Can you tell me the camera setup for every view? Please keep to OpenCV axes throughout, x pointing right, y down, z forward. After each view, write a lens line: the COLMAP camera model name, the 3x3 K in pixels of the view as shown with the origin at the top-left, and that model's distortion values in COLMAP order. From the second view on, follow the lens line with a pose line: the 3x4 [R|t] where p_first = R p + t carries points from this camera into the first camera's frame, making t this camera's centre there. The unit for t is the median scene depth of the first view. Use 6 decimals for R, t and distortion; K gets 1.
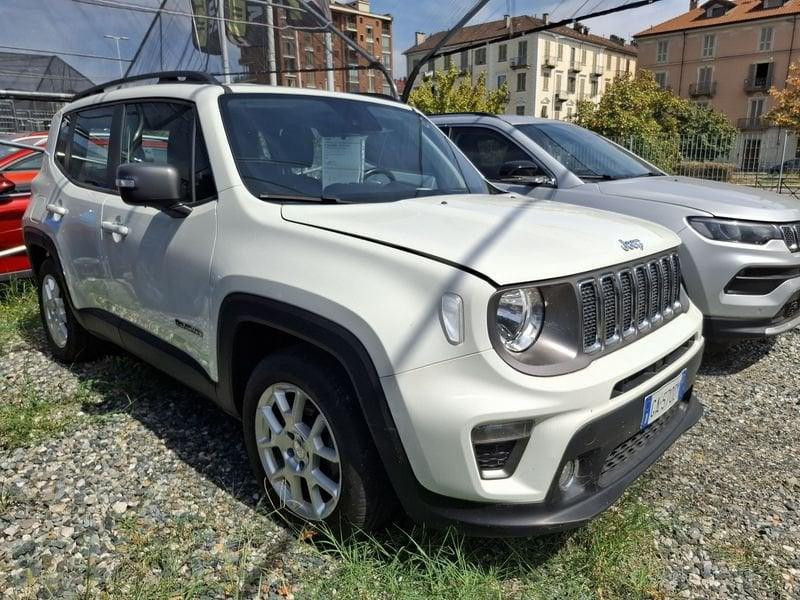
lens RADIAL K [[543.1, 0, 377.0], [0, 543.1, 296.7], [0, 0, 1]] dist [0.036641, -0.042109]
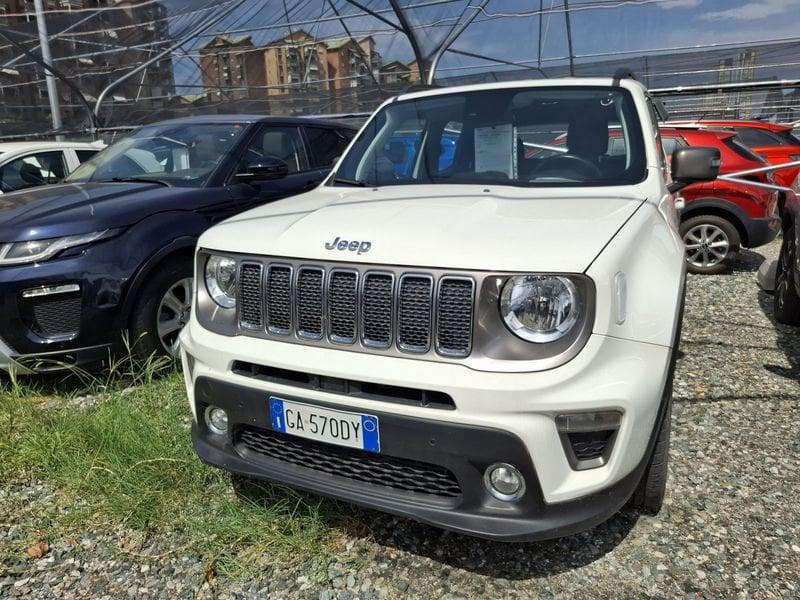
lens RADIAL K [[537.6, 0, 422.3], [0, 537.6, 280.8], [0, 0, 1]] dist [0.034572, -0.037851]
pose [[0.392978, 0.199493, -0.897647, 1.094033], [-0.202902, 0.970935, 0.126952, -0.145604], [0.896883, 0.132245, 0.422034, 0.631435]]
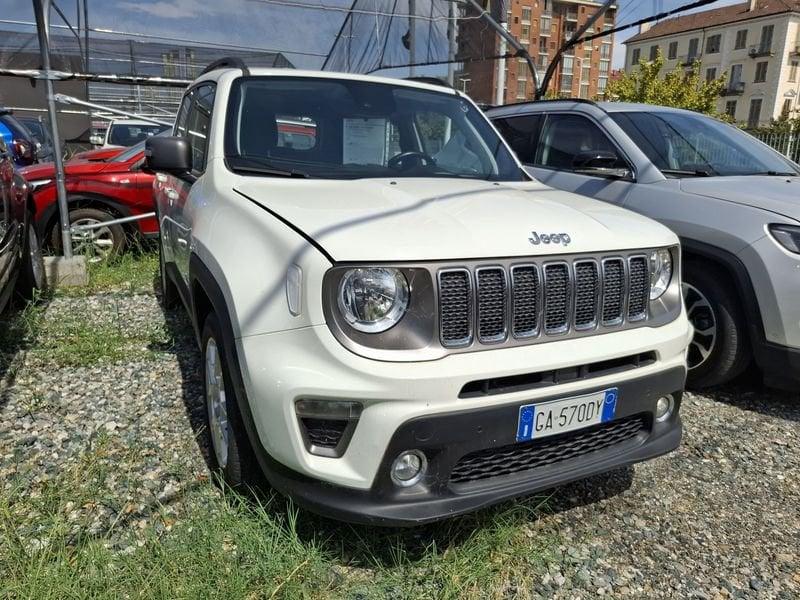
lens RADIAL K [[534.7, 0, 387.2], [0, 534.7, 278.8], [0, 0, 1]] dist [0.050129, -0.050443]
pose [[0.944852, 0.108857, -0.308876, 0.414890], [-0.112676, 0.993617, 0.005502, -0.003014], [0.307503, 0.029604, 0.951087, 0.067584]]
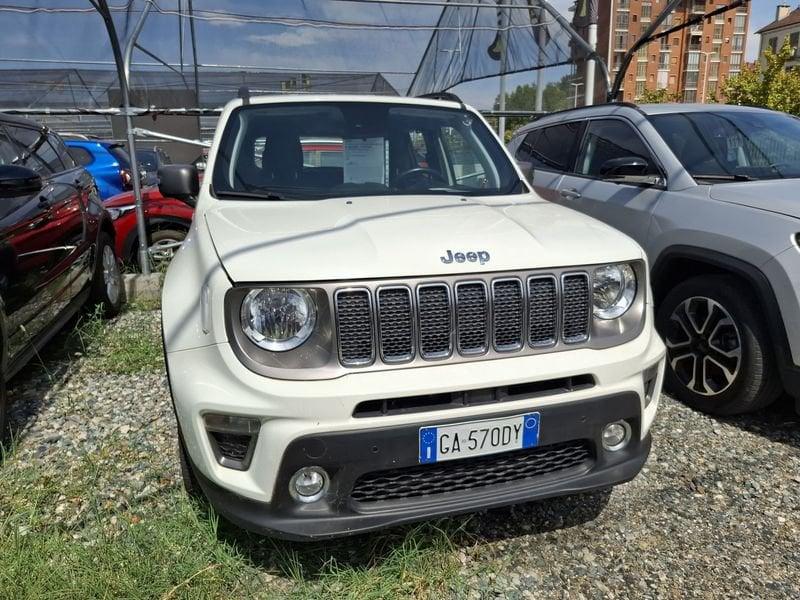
lens RADIAL K [[532.0, 0, 396.7], [0, 532.0, 289.1], [0, 0, 1]] dist [0.048007, -0.052339]
pose [[0.875729, 0.104625, -0.471331, 0.654934], [-0.107467, 0.993987, 0.020969, -0.041405], [0.470691, 0.032290, 0.881707, 0.164809]]
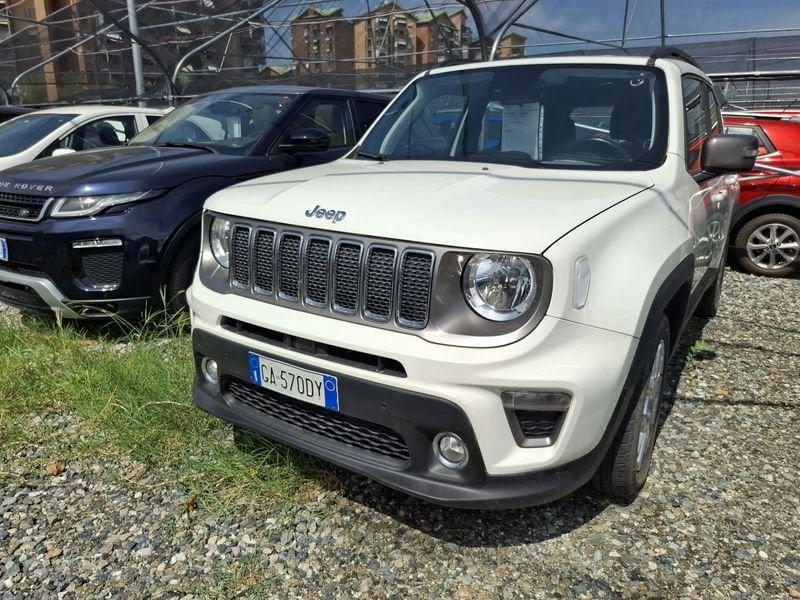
lens RADIAL K [[536.1, 0, 428.6], [0, 536.1, 299.0], [0, 0, 1]] dist [0.062542, -0.077979]
pose [[0.268853, 0.282506, -0.920819, 1.157145], [-0.253614, 0.943046, 0.215276, -0.164952], [0.929192, 0.175655, 0.325189, 0.751195]]
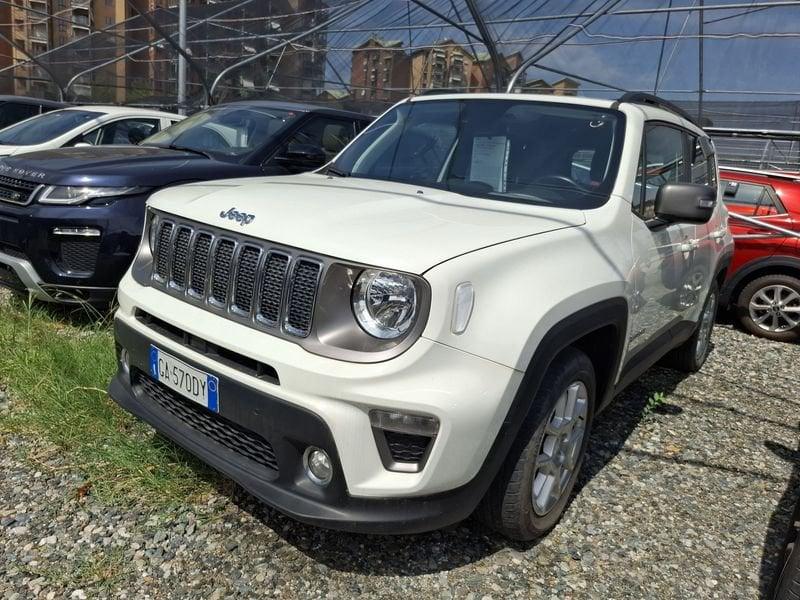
lens RADIAL K [[537.0, 0, 424.0], [0, 537.0, 293.6], [0, 0, 1]] dist [0.043676, -0.051110]
pose [[0.187096, 0.249021, -0.950254, 1.197388], [-0.343685, 0.922795, 0.174157, -0.202658], [0.920258, 0.294004, 0.258236, 0.919765]]
